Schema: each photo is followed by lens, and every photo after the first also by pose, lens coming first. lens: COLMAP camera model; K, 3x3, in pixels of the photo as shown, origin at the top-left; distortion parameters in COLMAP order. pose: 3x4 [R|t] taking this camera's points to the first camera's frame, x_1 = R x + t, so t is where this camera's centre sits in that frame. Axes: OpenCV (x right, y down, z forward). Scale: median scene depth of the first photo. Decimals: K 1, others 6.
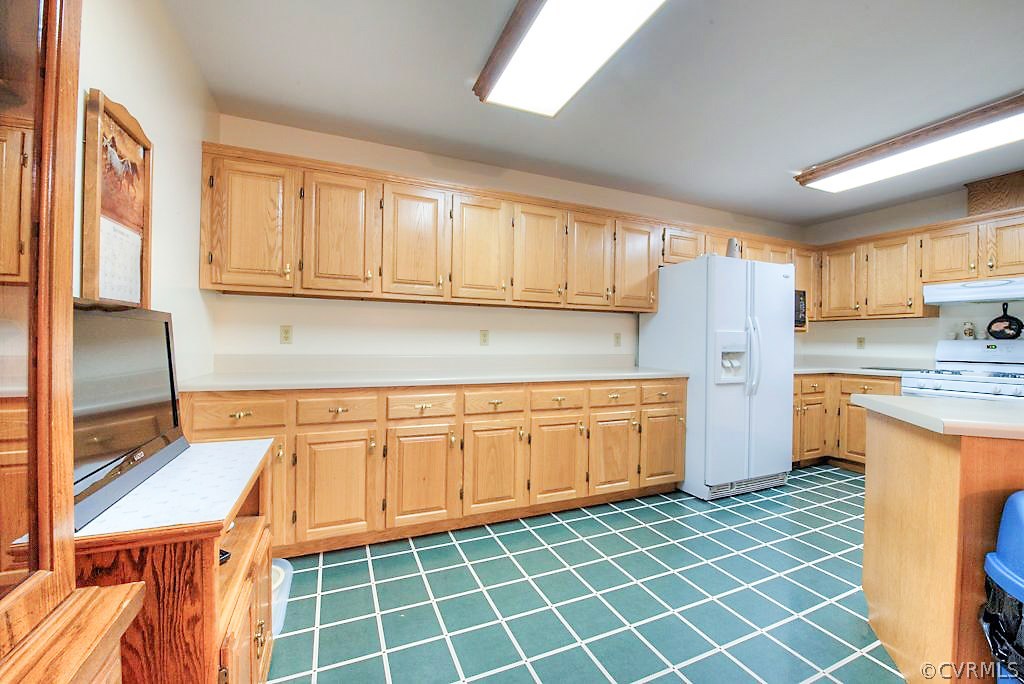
lens RADIAL K [[406.2, 0, 510.6], [0, 406.2, 343.5], [0, 0, 1]] dist [-0.019178, -0.001466]
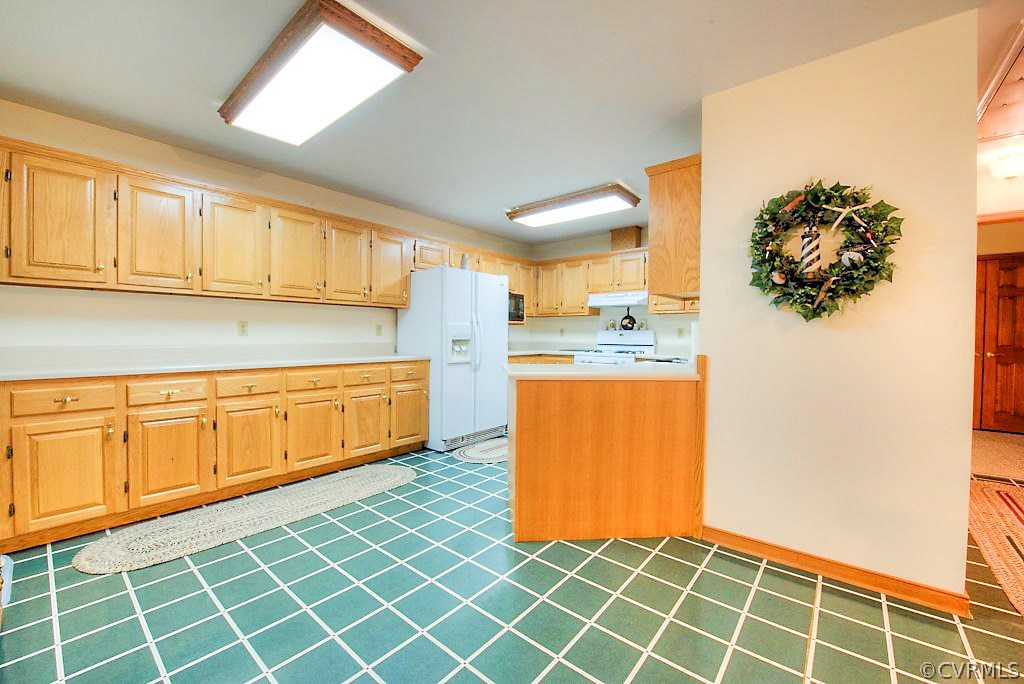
lens RADIAL K [[406.2, 0, 512.9], [0, 406.2, 342.9], [0, 0, 1]] dist [-0.019178, -0.001466]
pose [[0.889002, -0.014097, 0.457686, 0.085537], [0.004664, 0.999753, 0.021734, 0.003606], [-0.457880, -0.017187, 0.888848, -0.279636]]
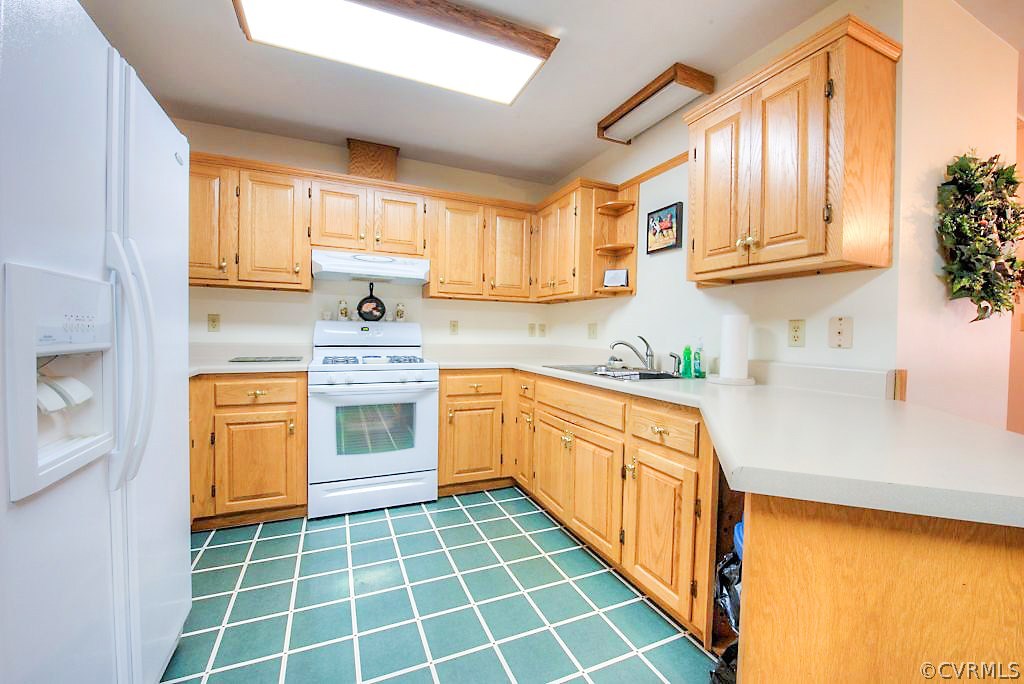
lens RADIAL K [[406.2, 0, 508.8], [0, 406.2, 341.1], [0, 0, 1]] dist [-0.019178, -0.001466]
pose [[-0.004298, -0.032706, 0.999456, 0.293080], [-0.015693, 0.999344, 0.032635, 0.000580], [-0.999868, -0.015544, -0.004808, 0.717755]]
